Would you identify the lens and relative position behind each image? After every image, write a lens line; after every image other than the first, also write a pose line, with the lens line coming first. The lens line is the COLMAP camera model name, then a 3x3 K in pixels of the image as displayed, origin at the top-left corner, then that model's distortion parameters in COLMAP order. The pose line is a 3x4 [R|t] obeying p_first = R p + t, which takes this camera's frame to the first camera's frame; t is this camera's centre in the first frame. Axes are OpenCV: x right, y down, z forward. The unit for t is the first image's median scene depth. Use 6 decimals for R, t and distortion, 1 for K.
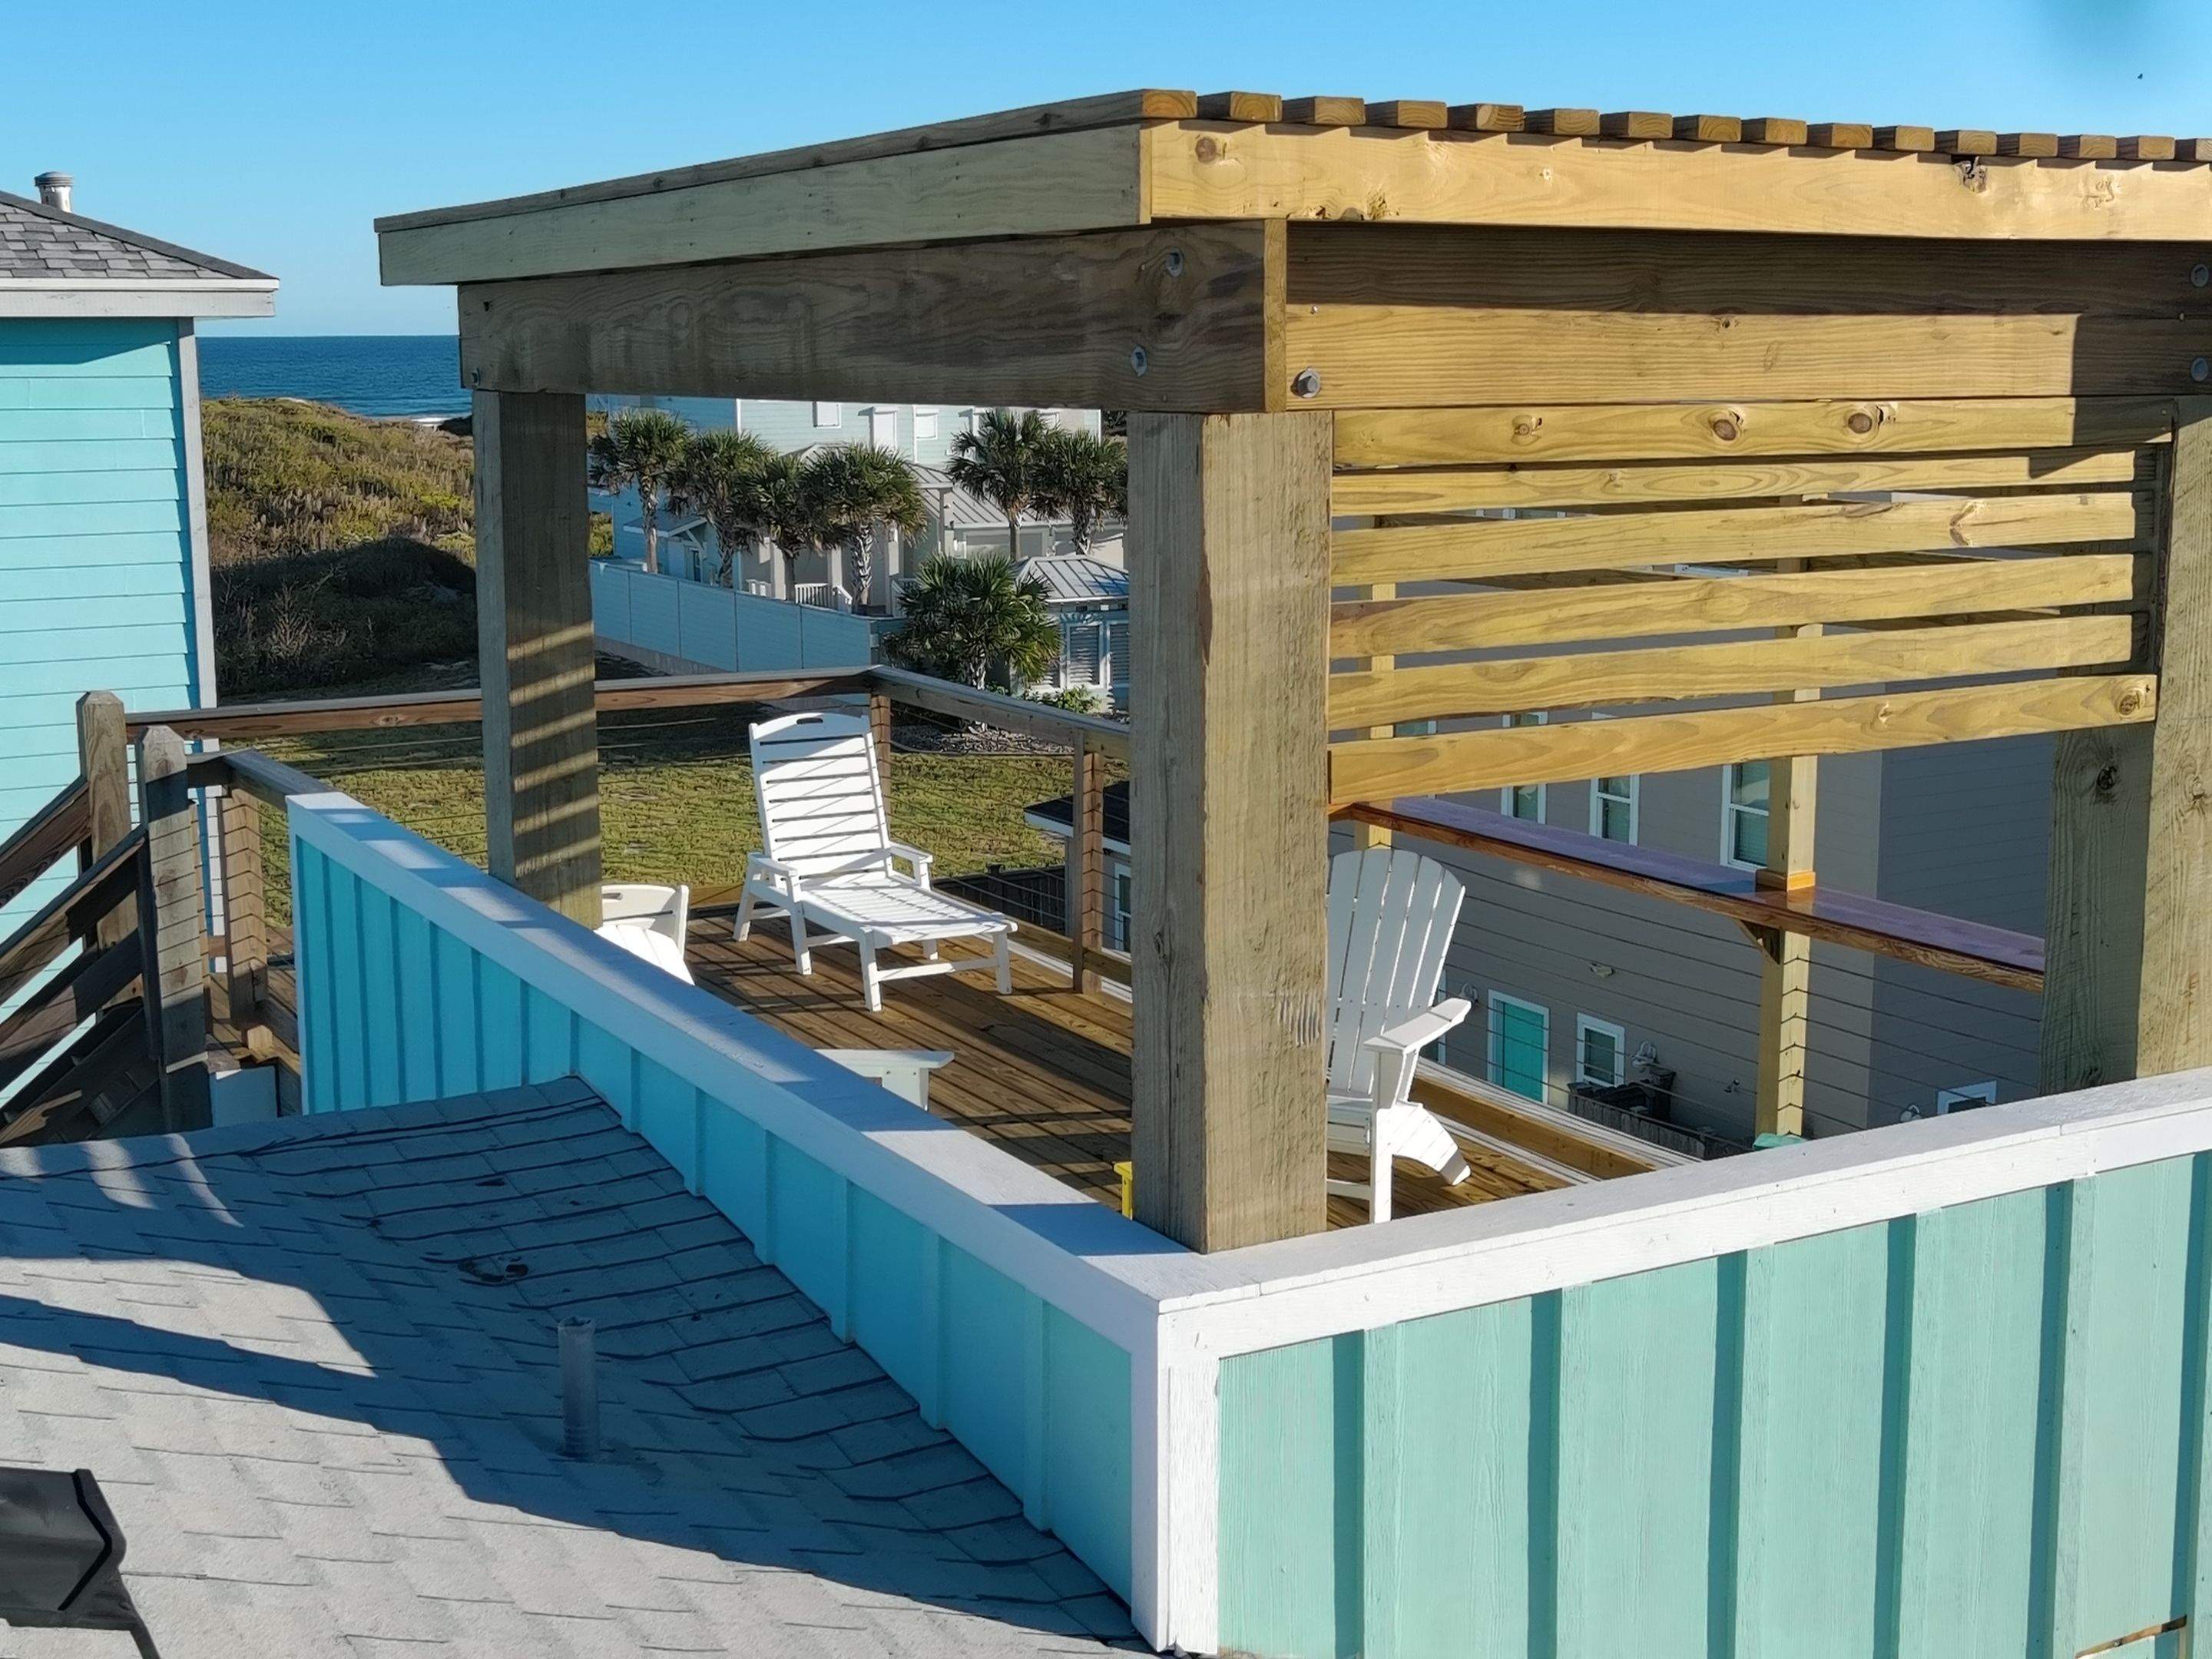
lens RADIAL K [[2860.3, 0, 1106.5], [0, 2860.3, 833.5], [0, 0, 1]] dist [0.027510, 0.000000]
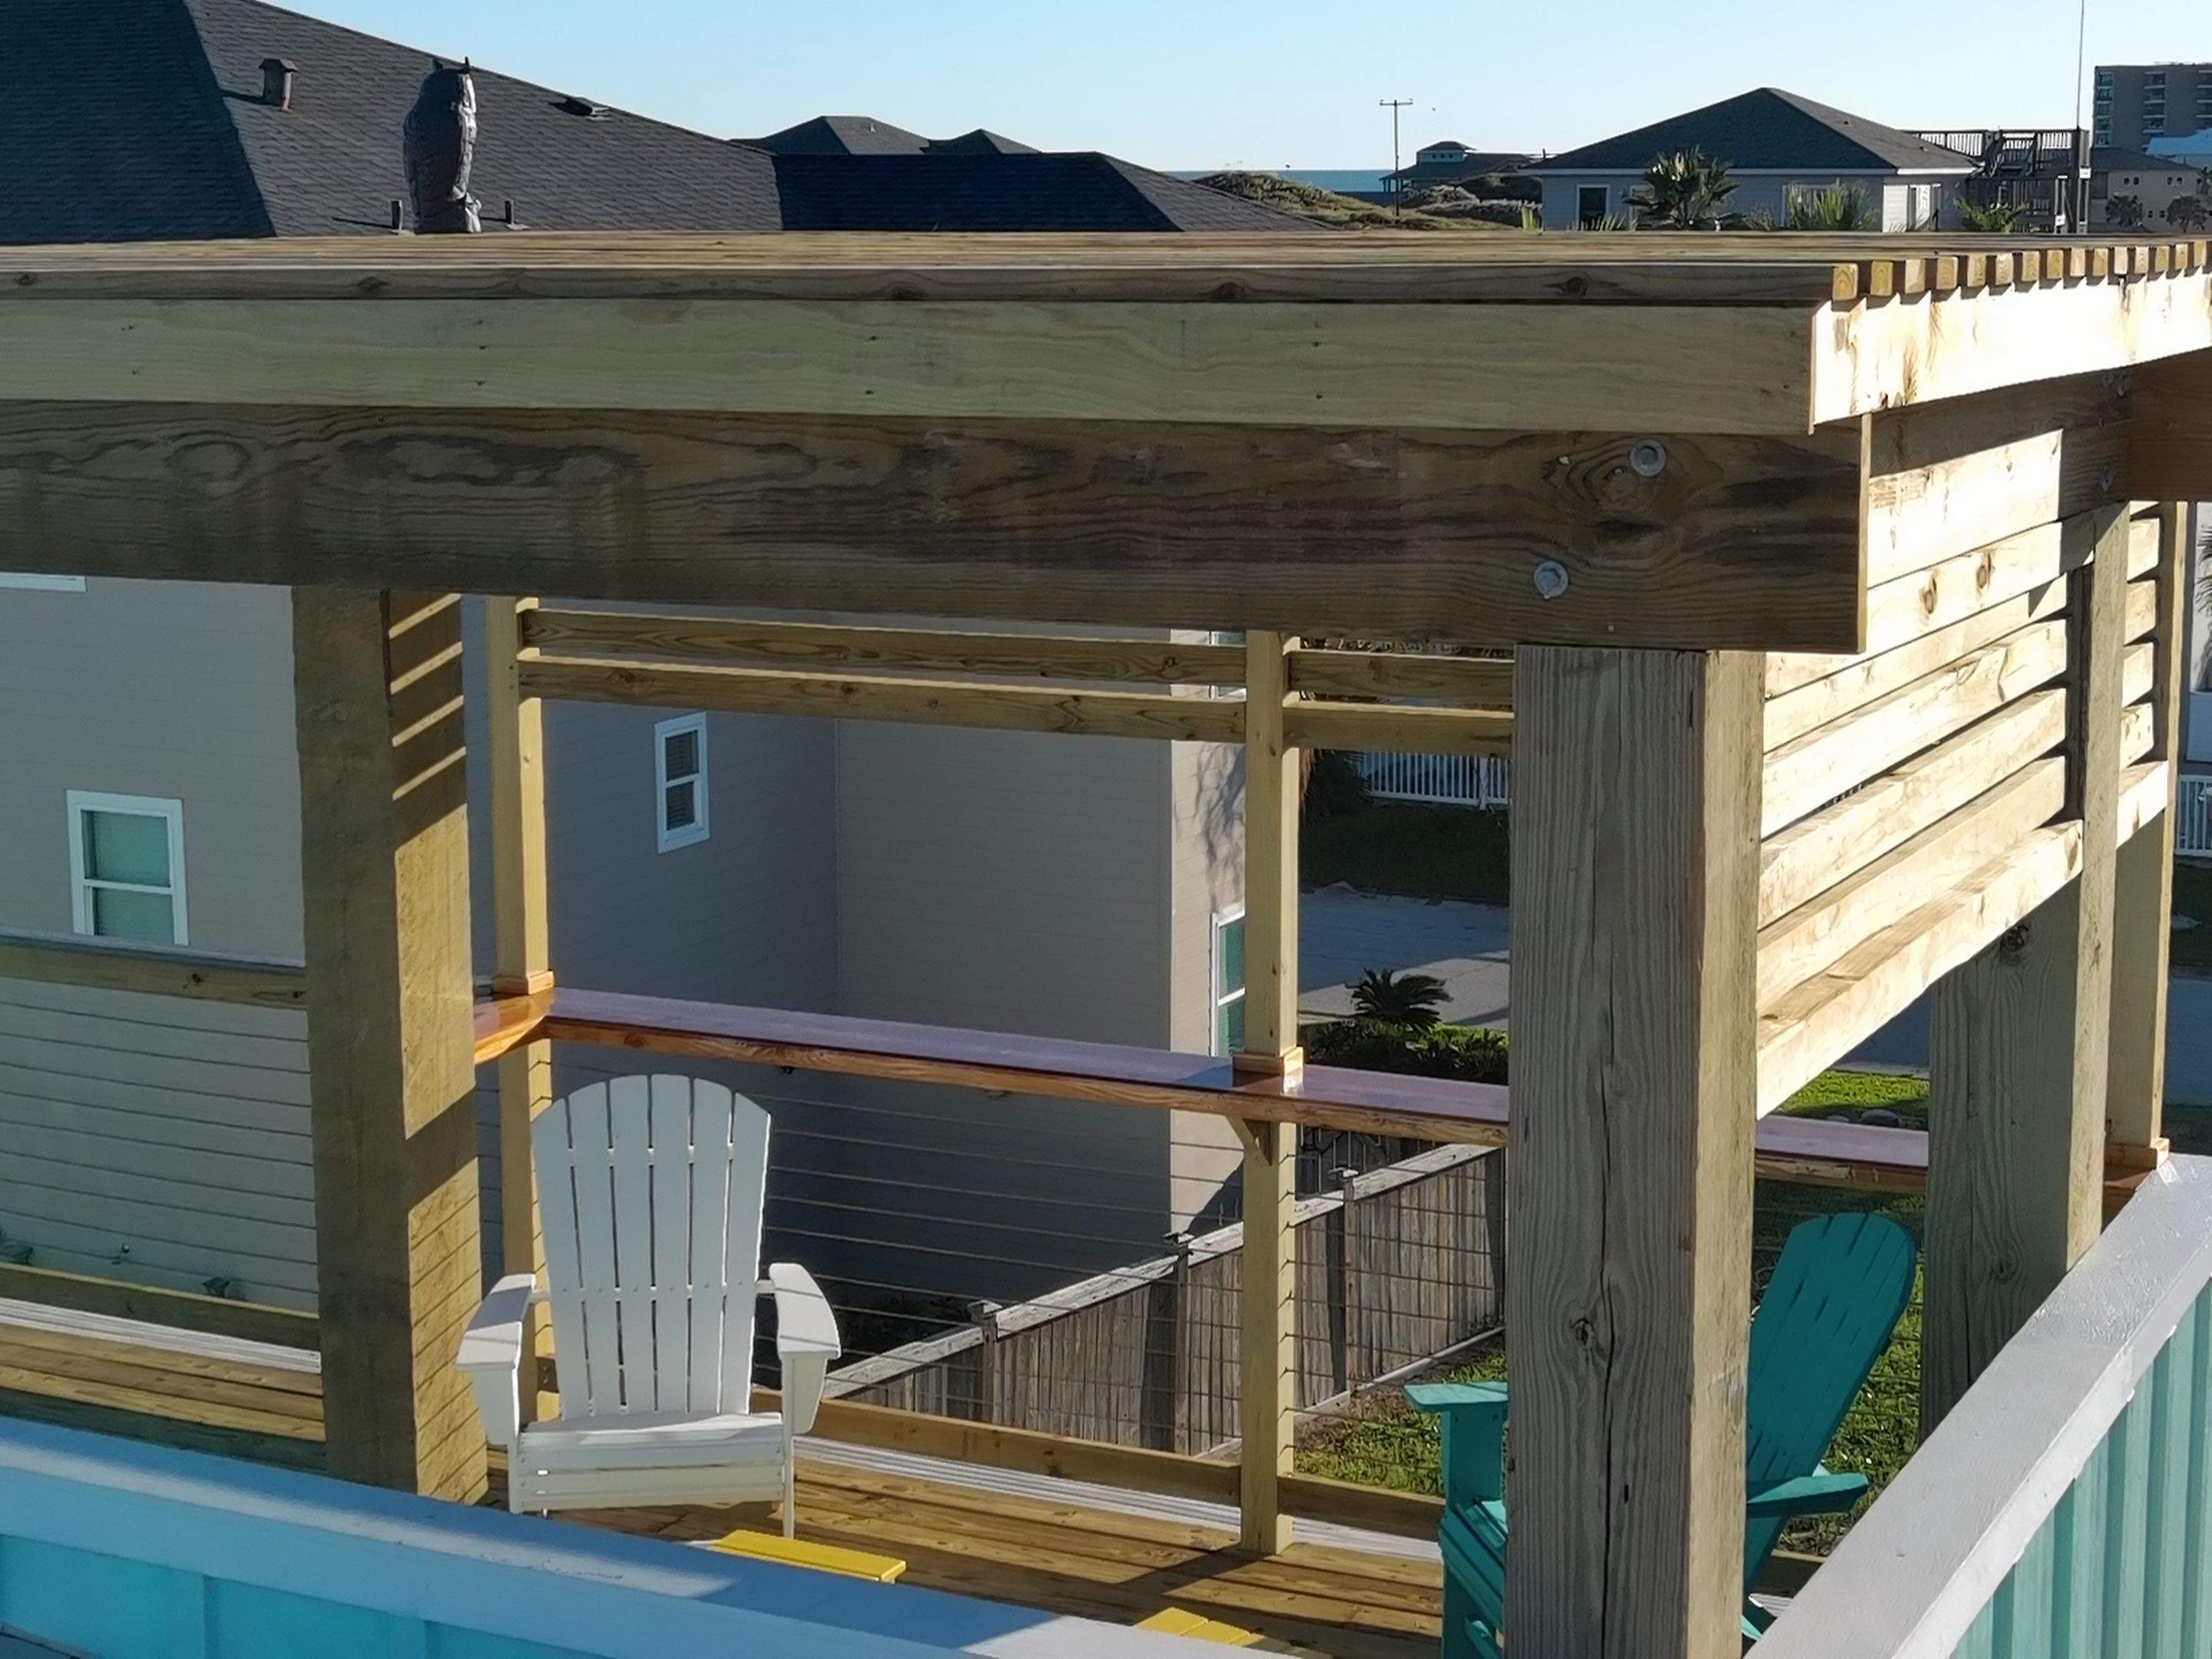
lens RADIAL K [[3757.3, 0, 1107.4], [0, 3757.3, 820.8], [0, 0, 1]] dist [0.118309, 0.000000]
pose [[0.824148, -0.095881, 0.558199, -0.616138], [0.099551, 0.994746, 0.023884, -0.129411], [-0.557556, 0.035885, 0.829363, 0.223483]]
